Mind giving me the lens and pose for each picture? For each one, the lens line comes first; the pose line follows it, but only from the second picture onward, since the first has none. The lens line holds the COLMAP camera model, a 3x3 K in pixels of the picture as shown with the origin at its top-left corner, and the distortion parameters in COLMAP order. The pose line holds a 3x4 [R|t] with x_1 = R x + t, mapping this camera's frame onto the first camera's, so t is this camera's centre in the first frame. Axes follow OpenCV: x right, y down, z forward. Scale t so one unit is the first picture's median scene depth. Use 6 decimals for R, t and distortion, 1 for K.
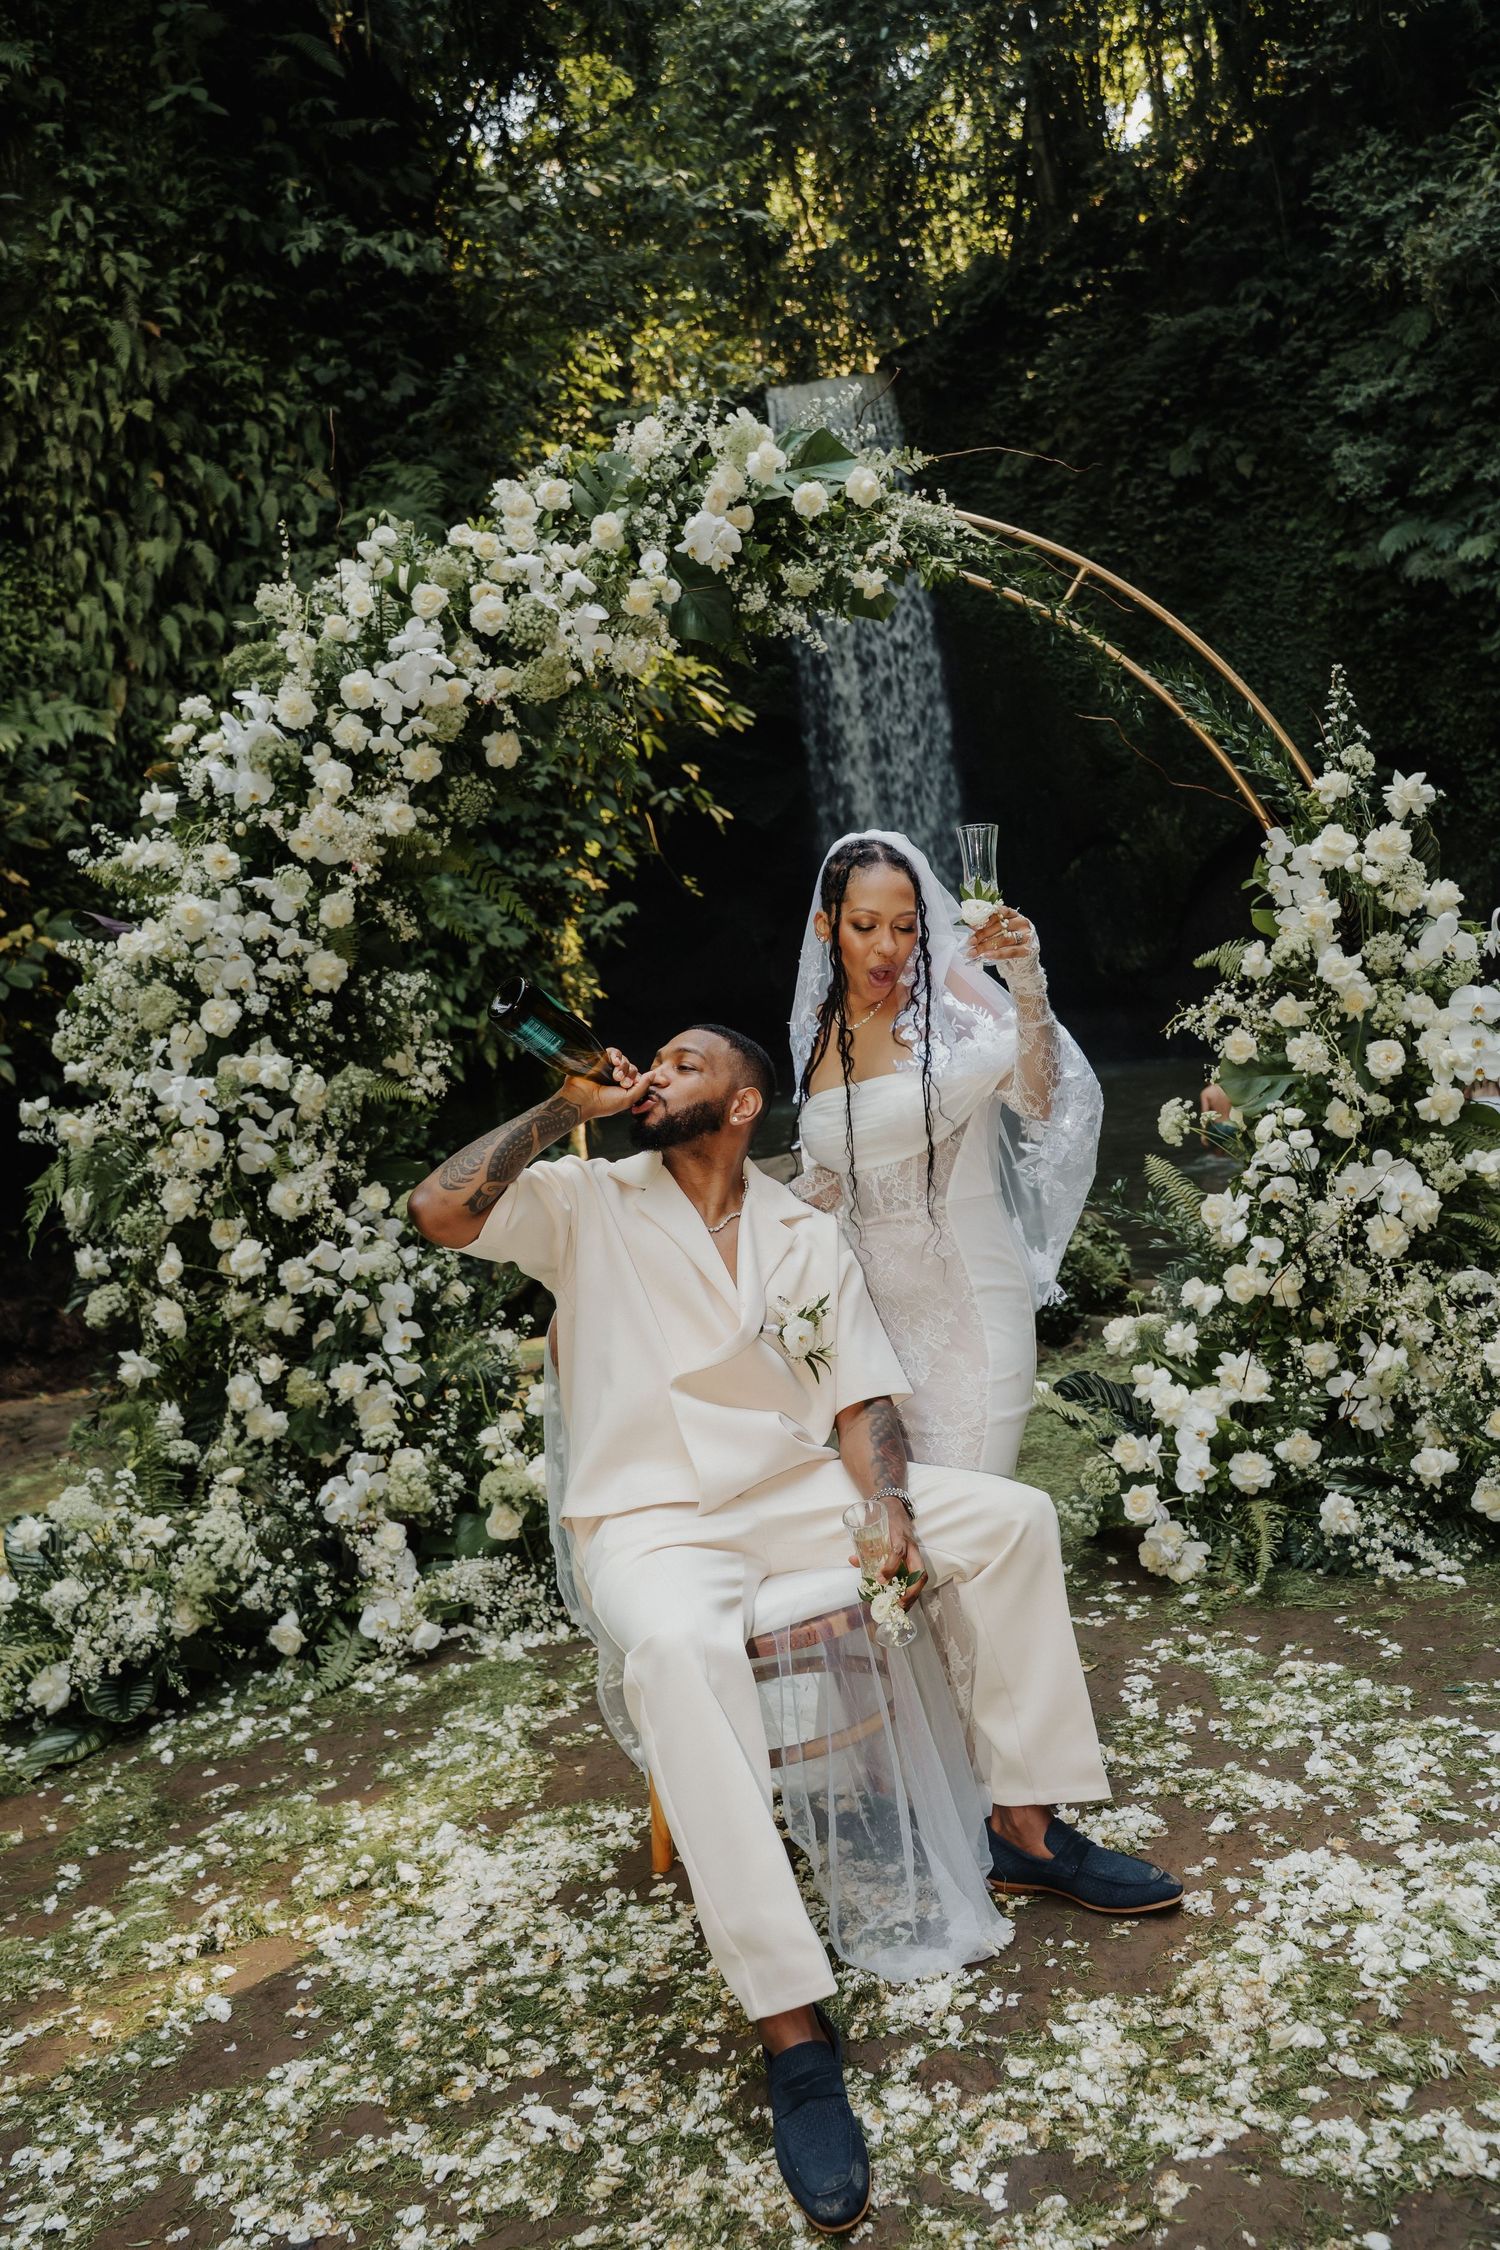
lens RADIAL K [[1739.3, 0, 763.7], [0, 1739.3, 1080.4], [0, 0, 1]] dist [0.002900, -0.005948]
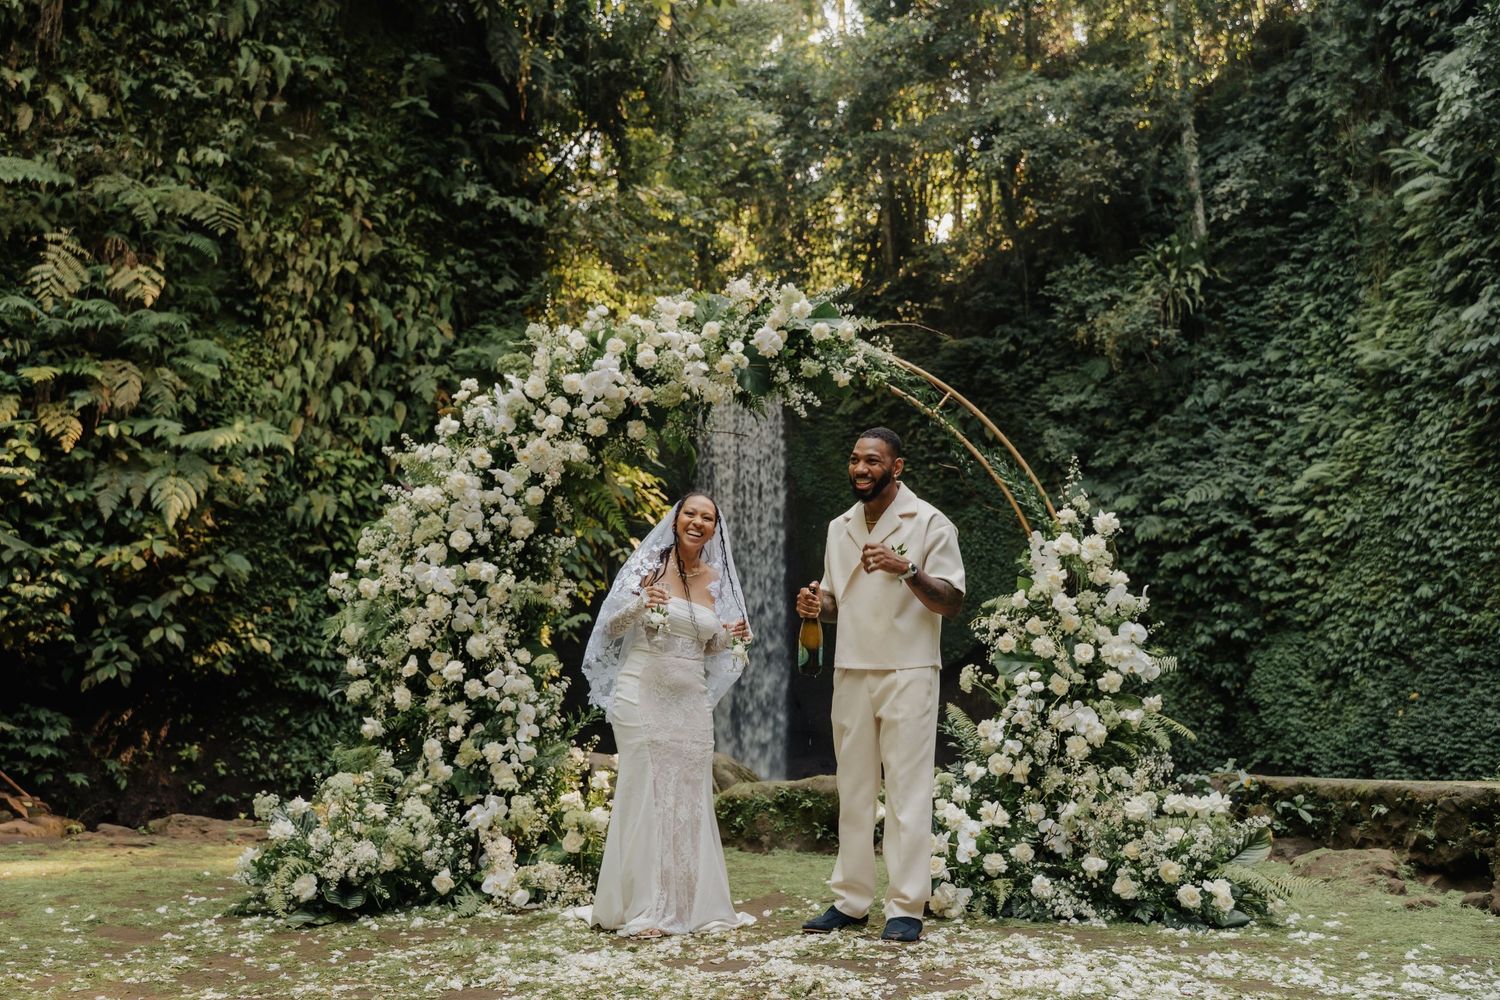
lens RADIAL K [[1171.0, 0, 729.5], [0, 1171.0, 520.9], [0, 0, 1]] dist [0.001974, -0.002124]
pose [[0.984651, 0.165713, 0.054780, -0.108397], [-0.149100, 0.961814, -0.229529, 0.184801], [-0.090724, 0.217838, 0.971759, -0.219535]]
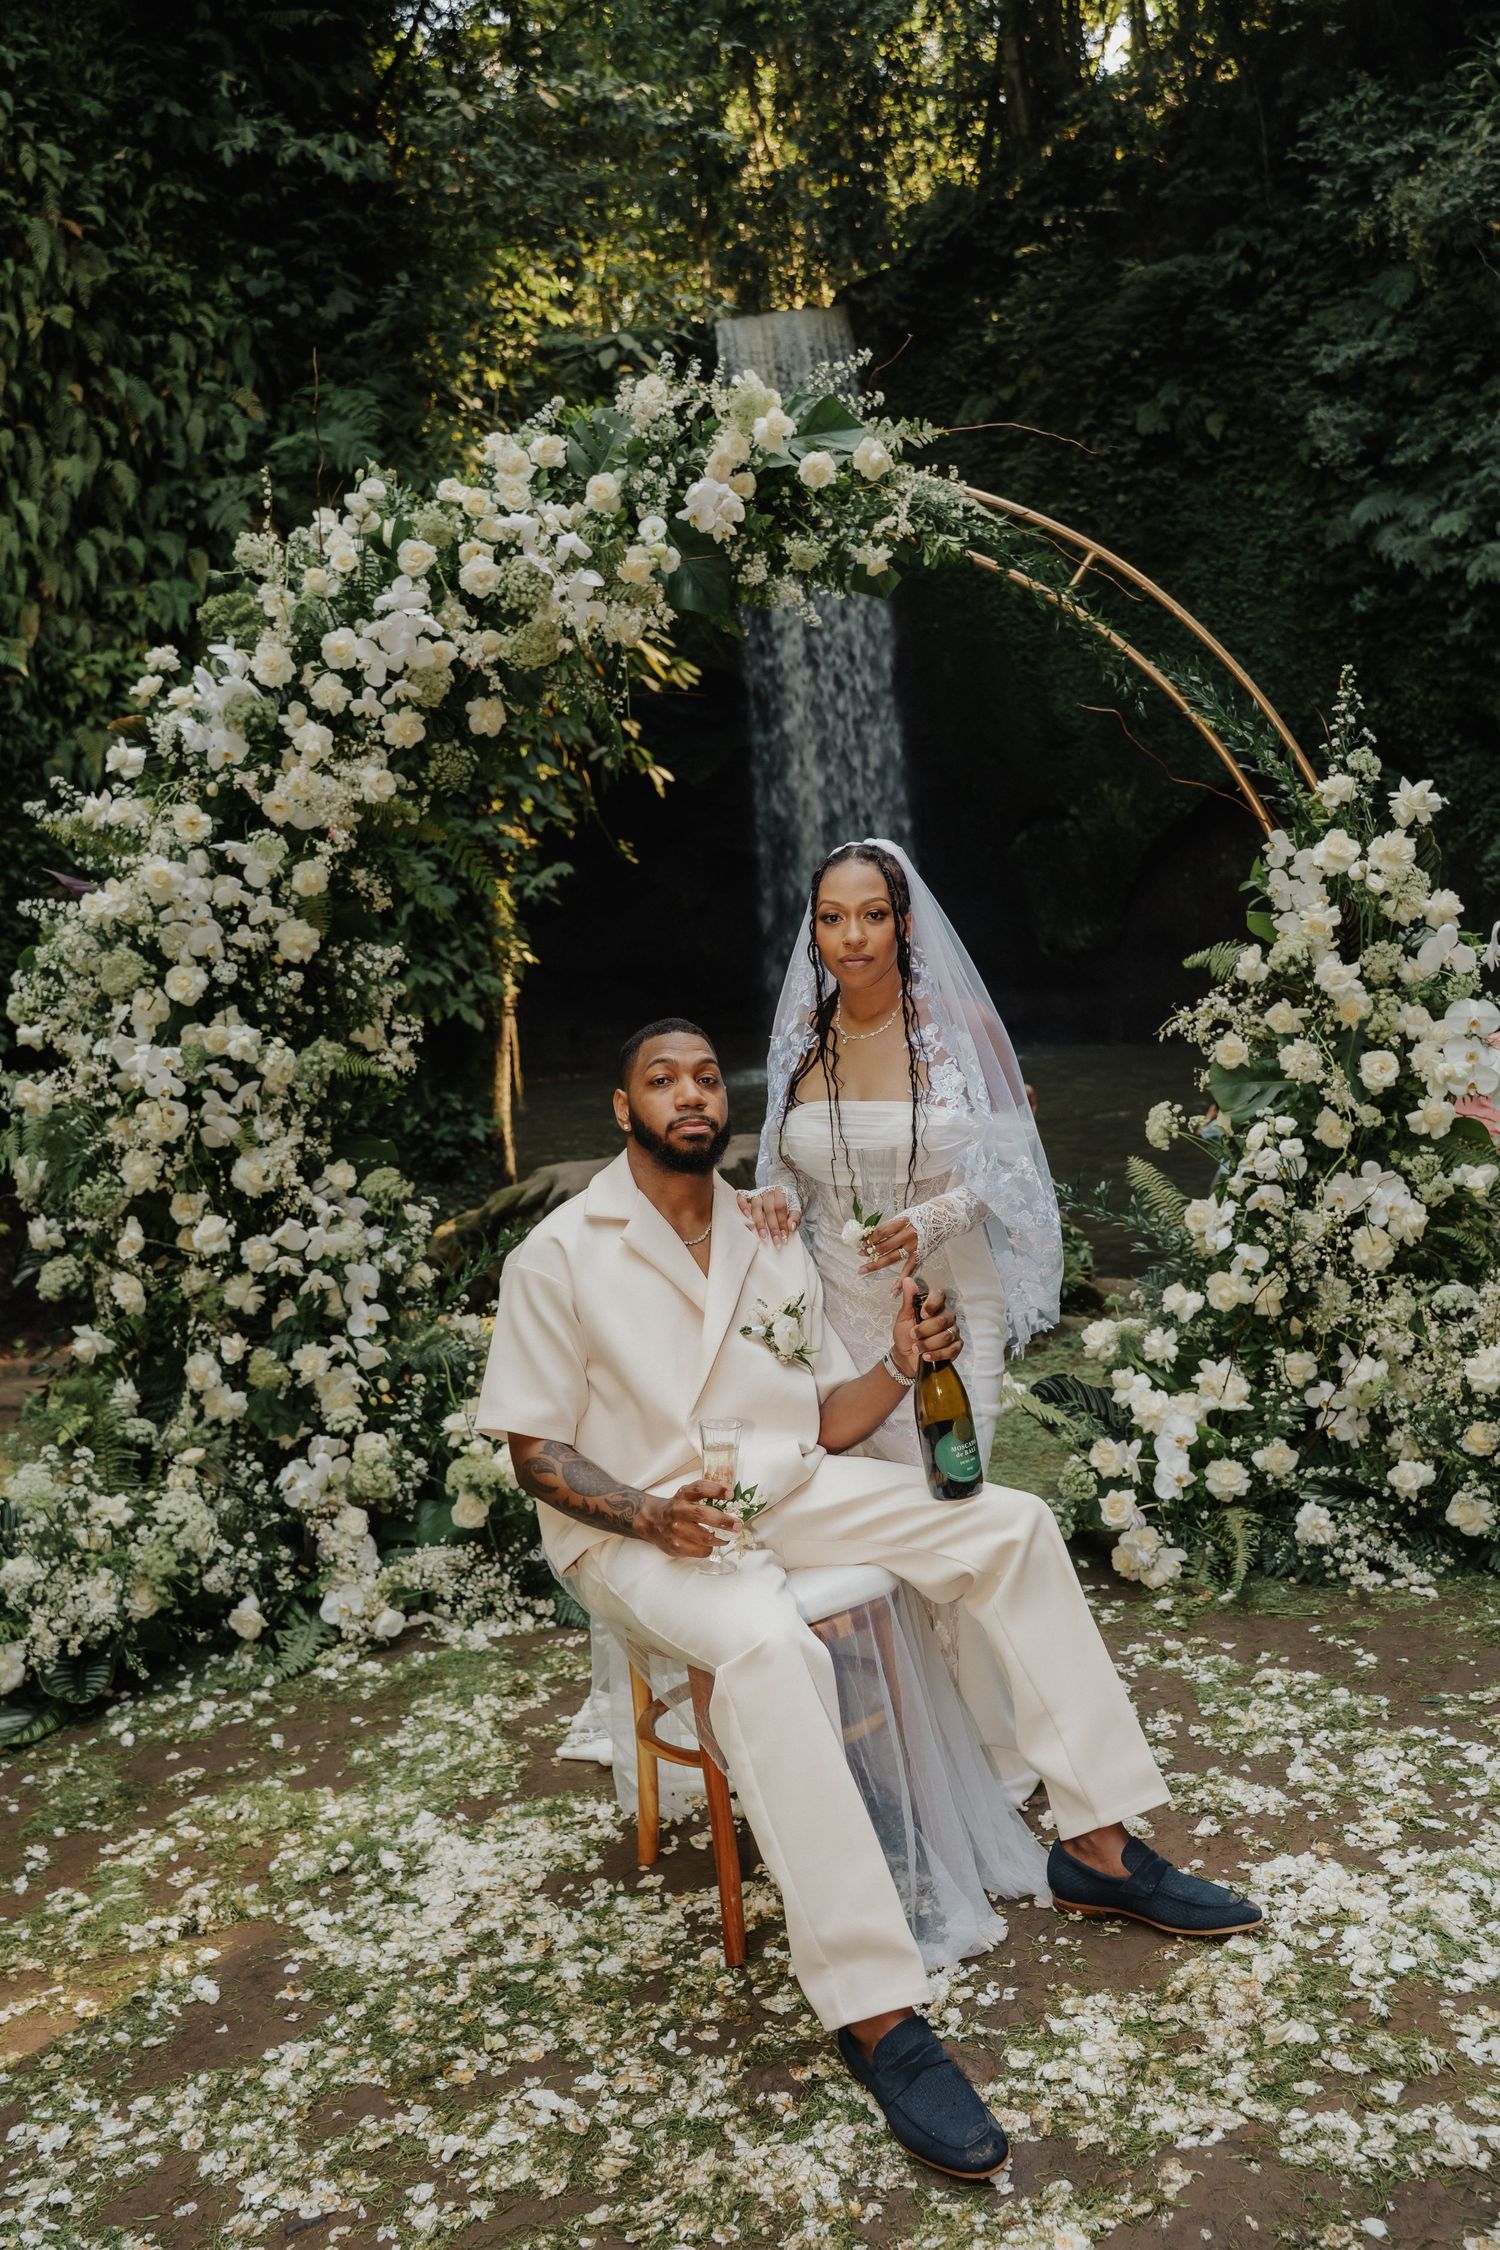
lens RADIAL K [[1813.2, 0, 750.0], [0, 1813.2, 1125.0], [0, 0, 1]] dist [0.001953, -0.002328]
pose [[0.998821, 0.032515, 0.036046, -0.034172], [-0.033937, 0.998641, 0.039558, -0.009033], [-0.034711, -0.040735, 0.998567, -0.018913]]
